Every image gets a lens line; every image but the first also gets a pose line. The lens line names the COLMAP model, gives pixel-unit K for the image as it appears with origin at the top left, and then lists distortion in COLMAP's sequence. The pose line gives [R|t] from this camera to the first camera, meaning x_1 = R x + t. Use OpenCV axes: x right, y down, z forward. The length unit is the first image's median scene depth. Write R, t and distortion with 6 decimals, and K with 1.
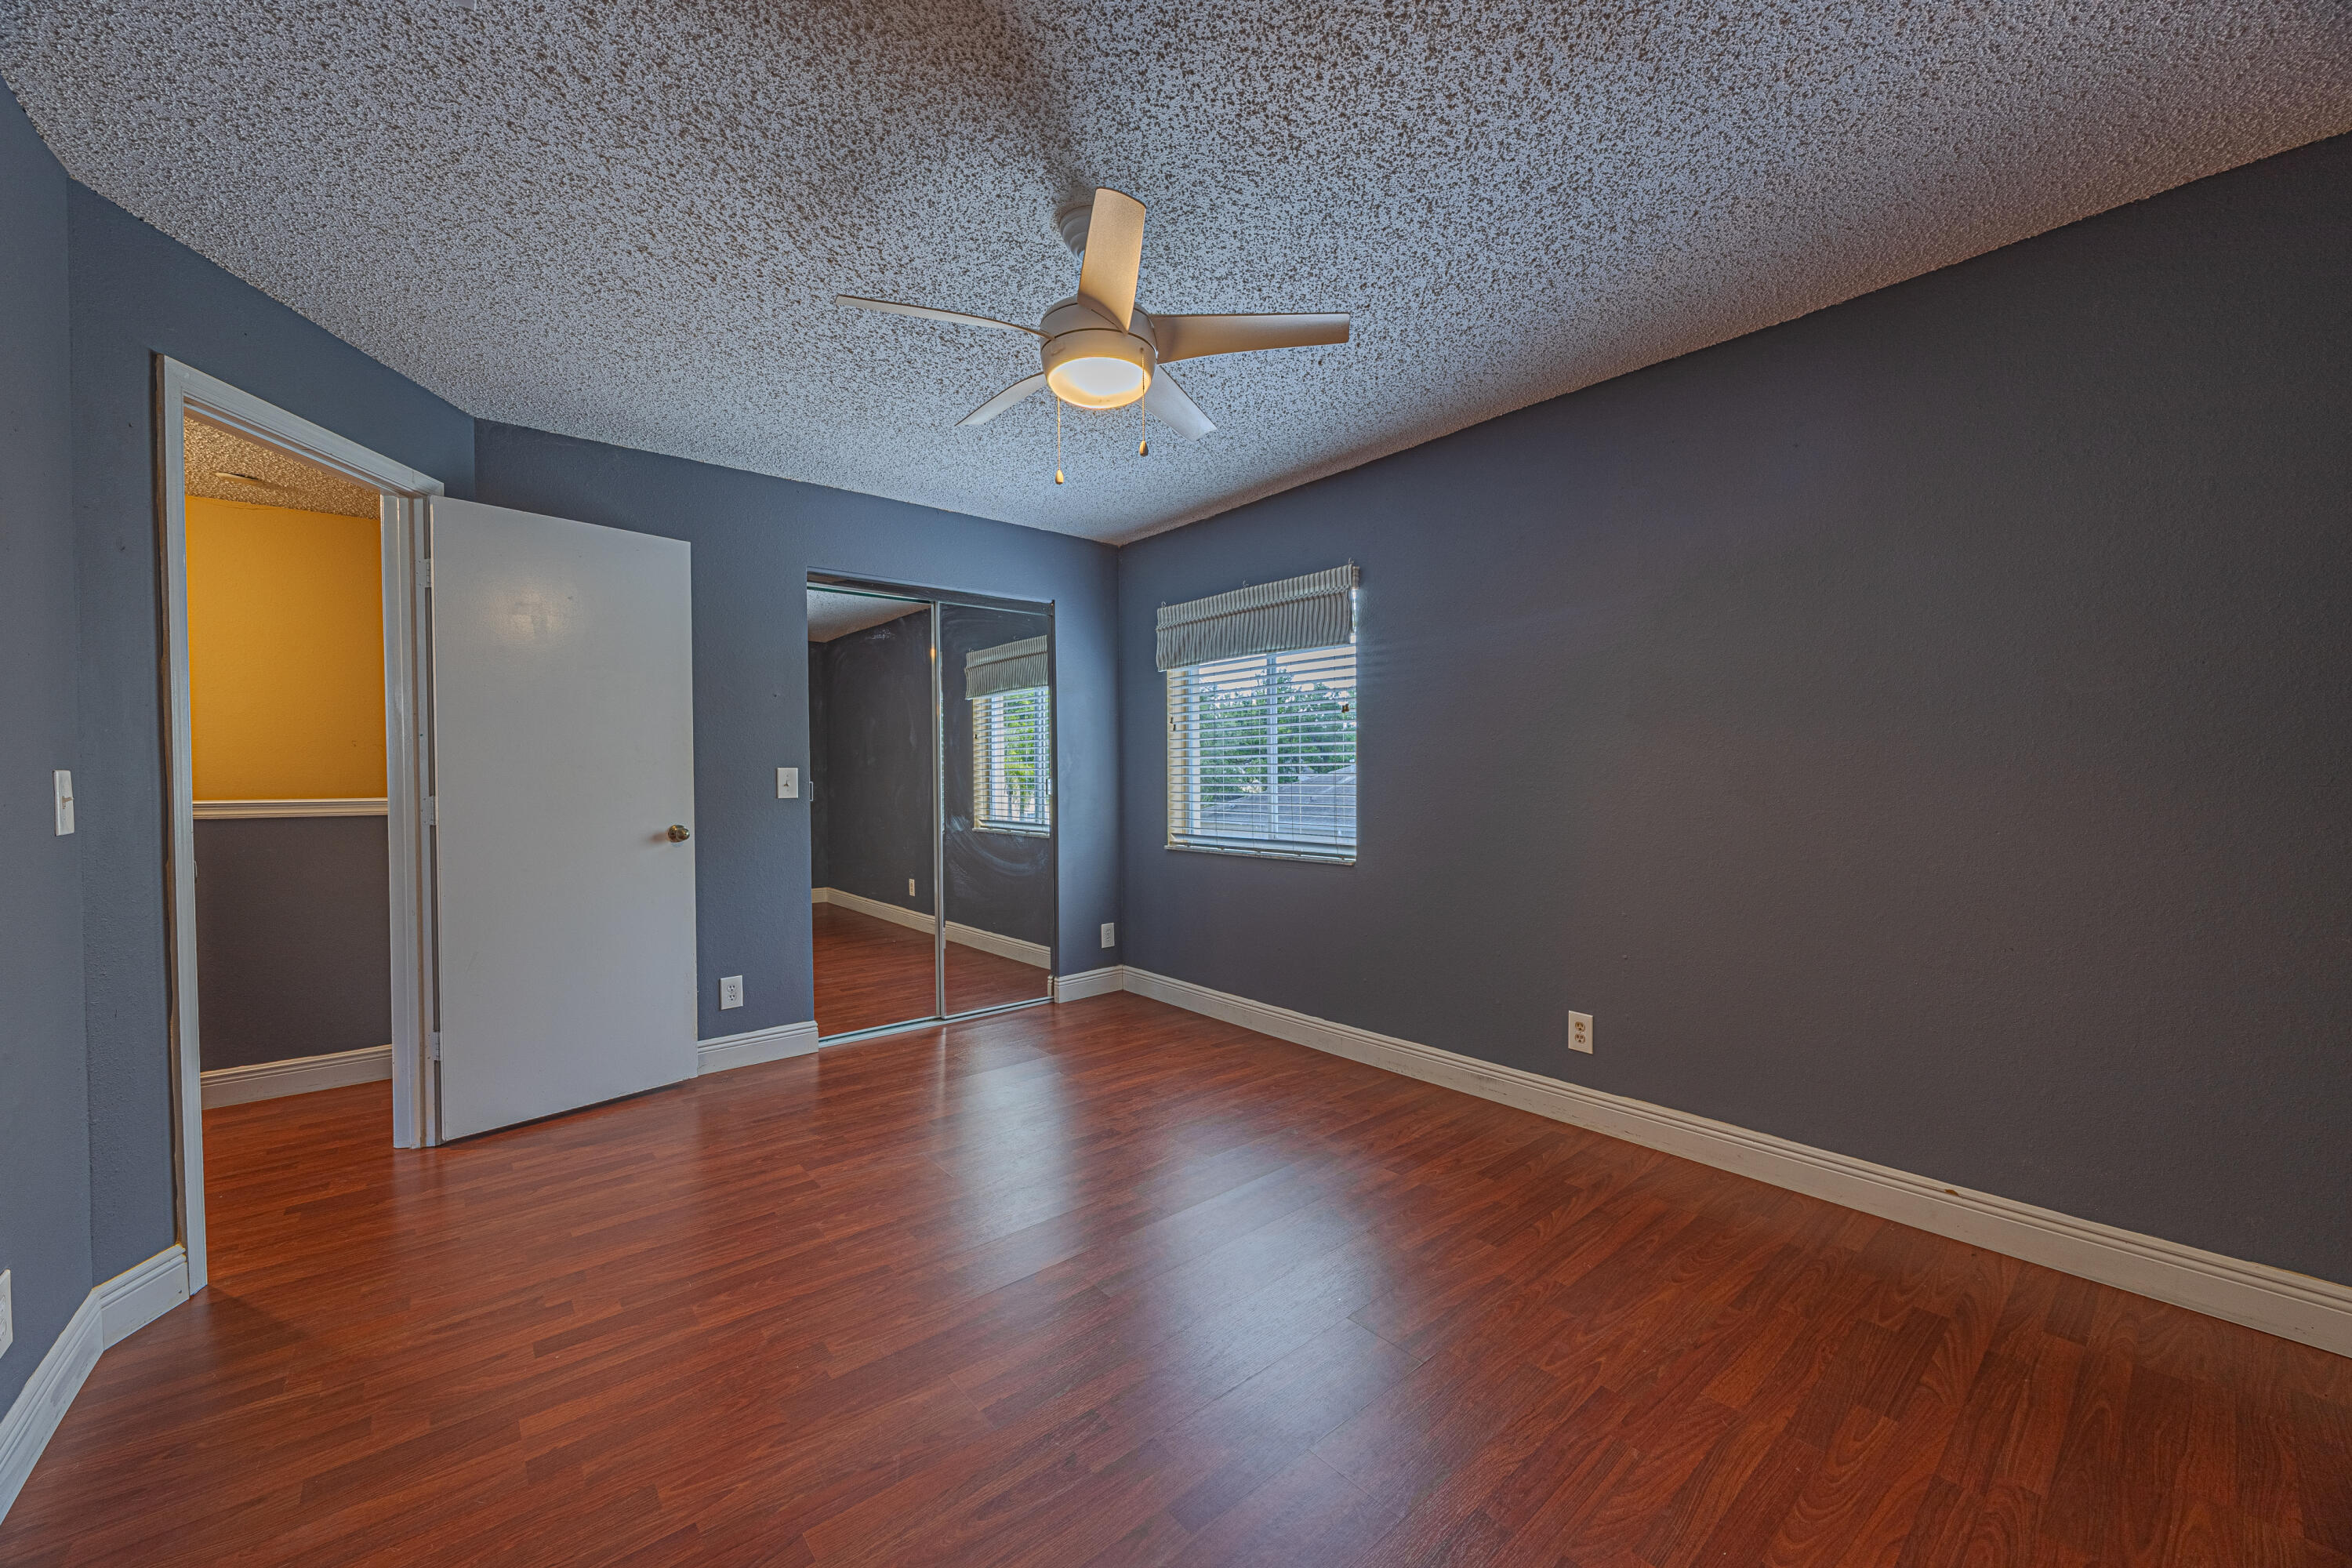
lens RADIAL K [[893.2, 0, 1168.0], [0, 893.2, 787.0], [0, 0, 1]] dist [-0.005241, 0.001316]
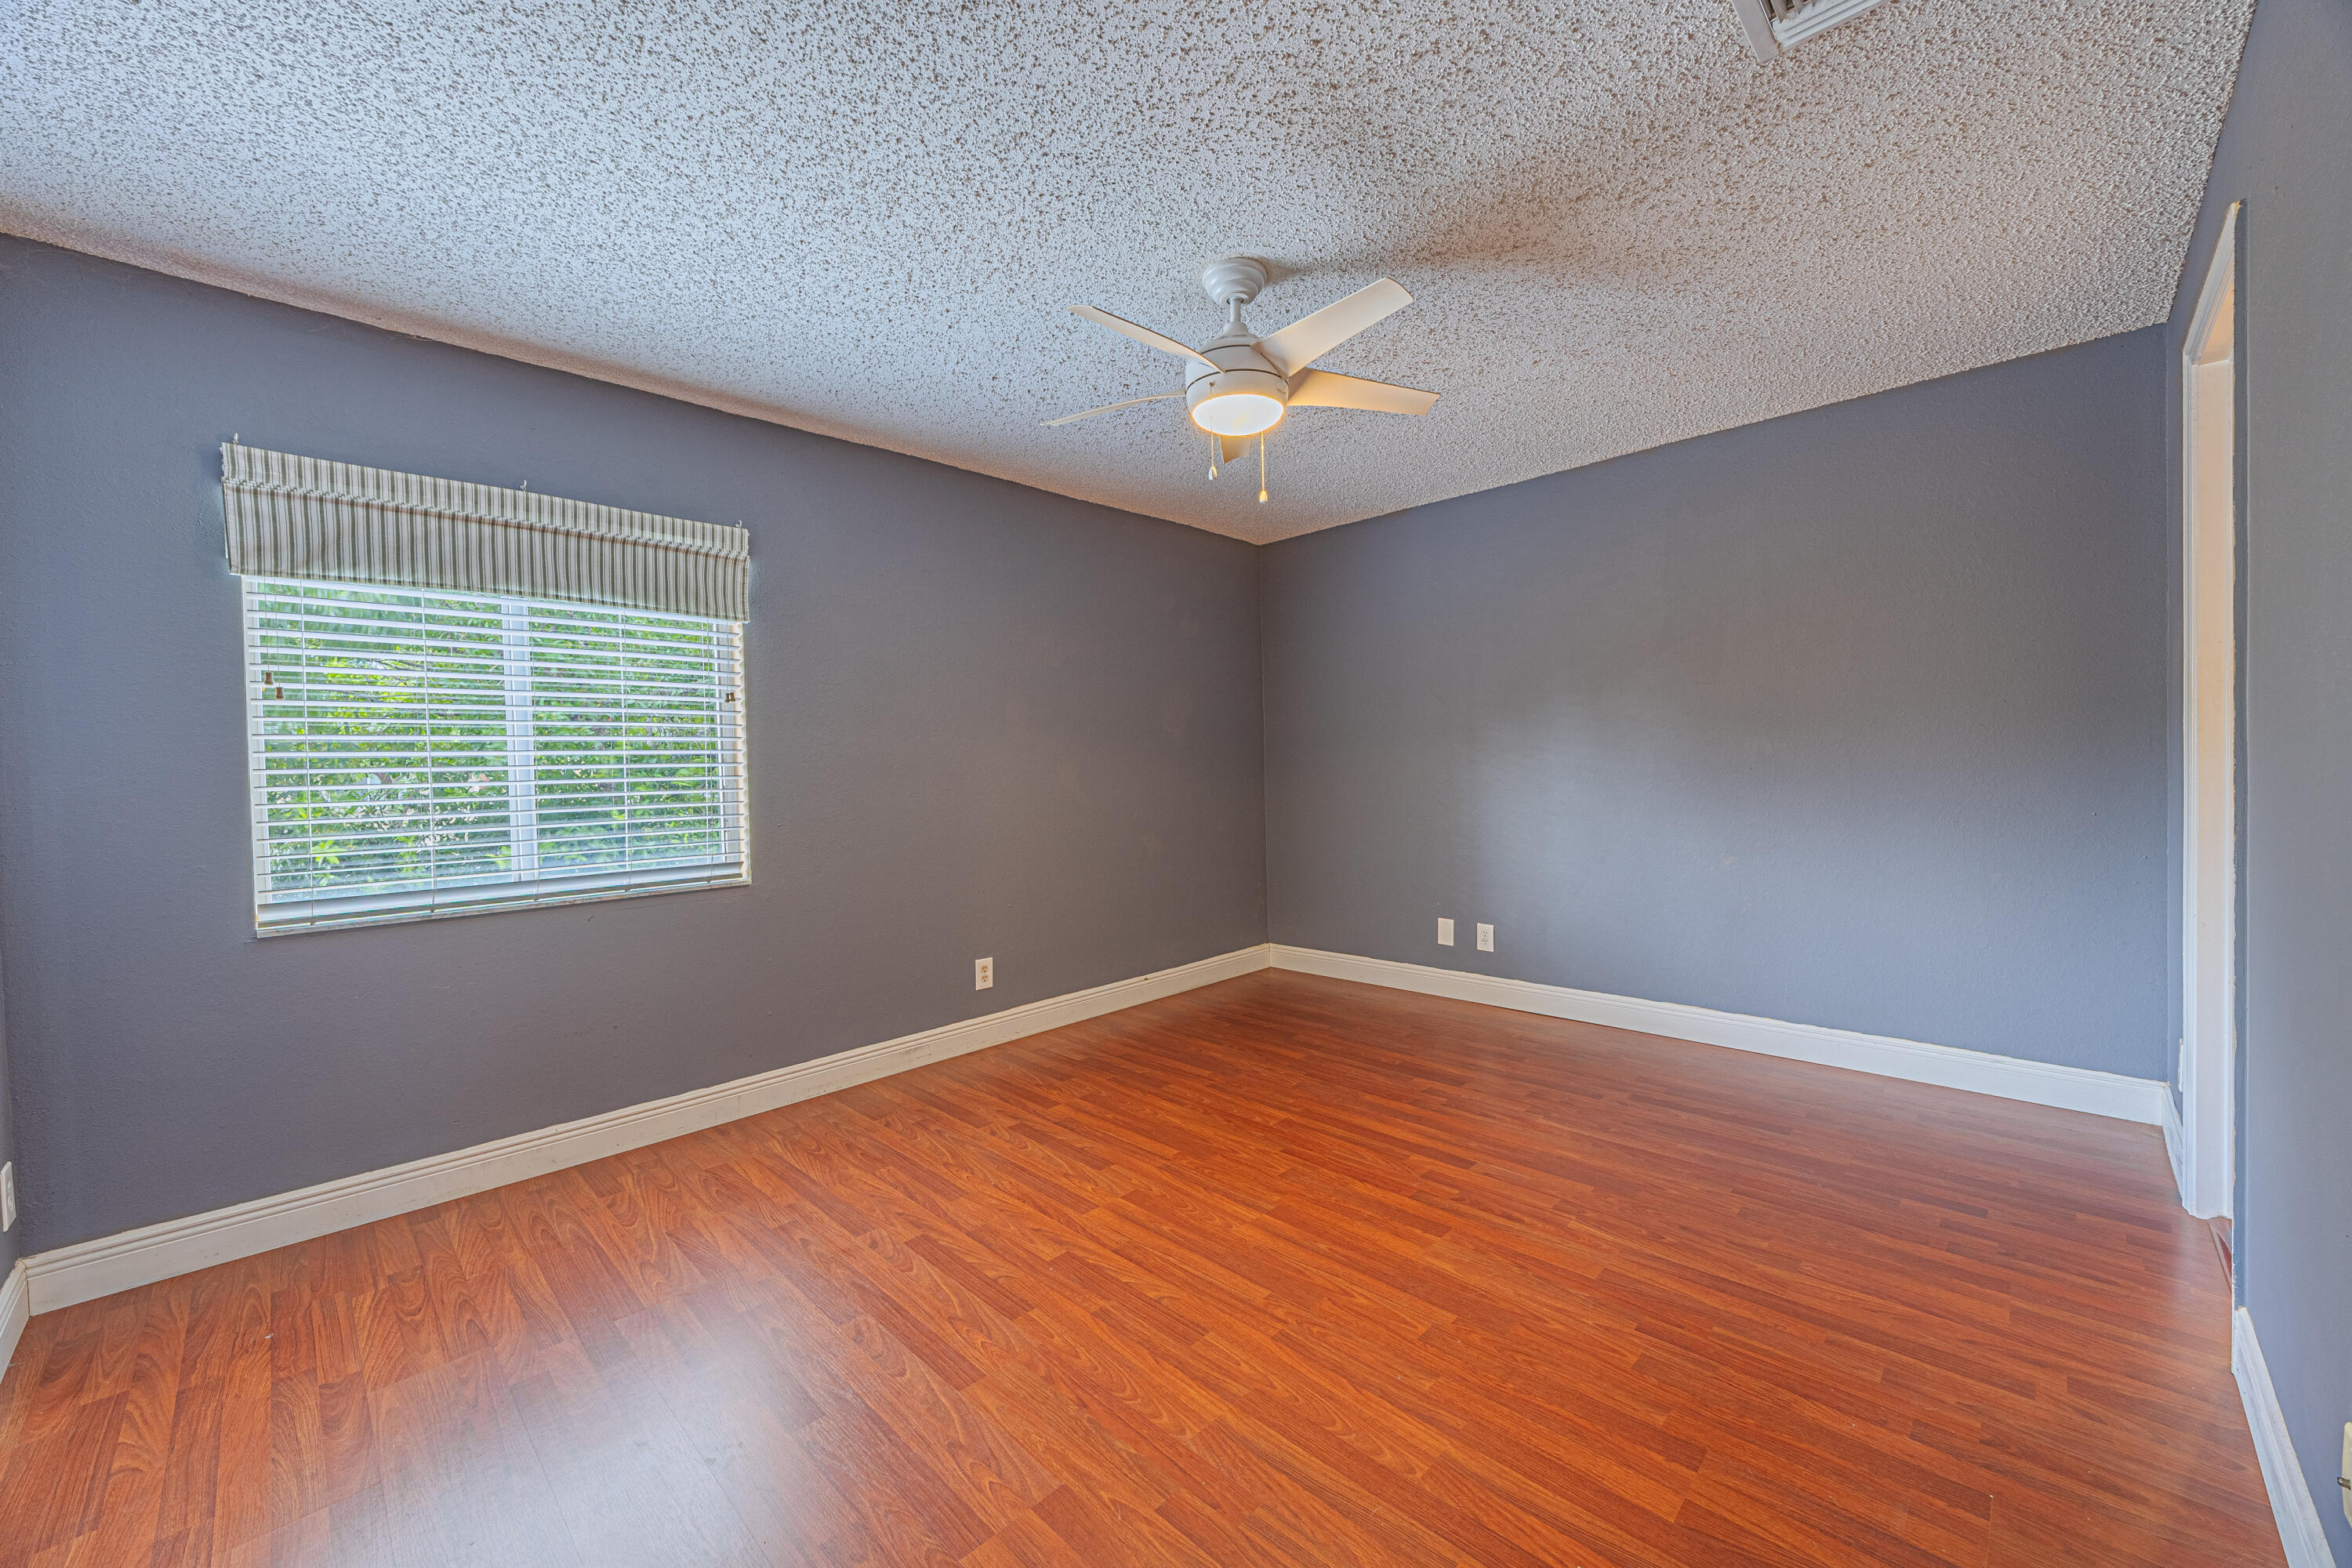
lens RADIAL K [[893.2, 0, 1172.5], [0, 893.2, 787.8], [0, 0, 1]] dist [-0.005241, 0.001316]
pose [[-0.099379, -0.013487, 0.994958, -0.801763], [0.038718, 0.999098, 0.017411, -0.003695], [-0.994296, 0.040253, -0.098768, 0.811602]]
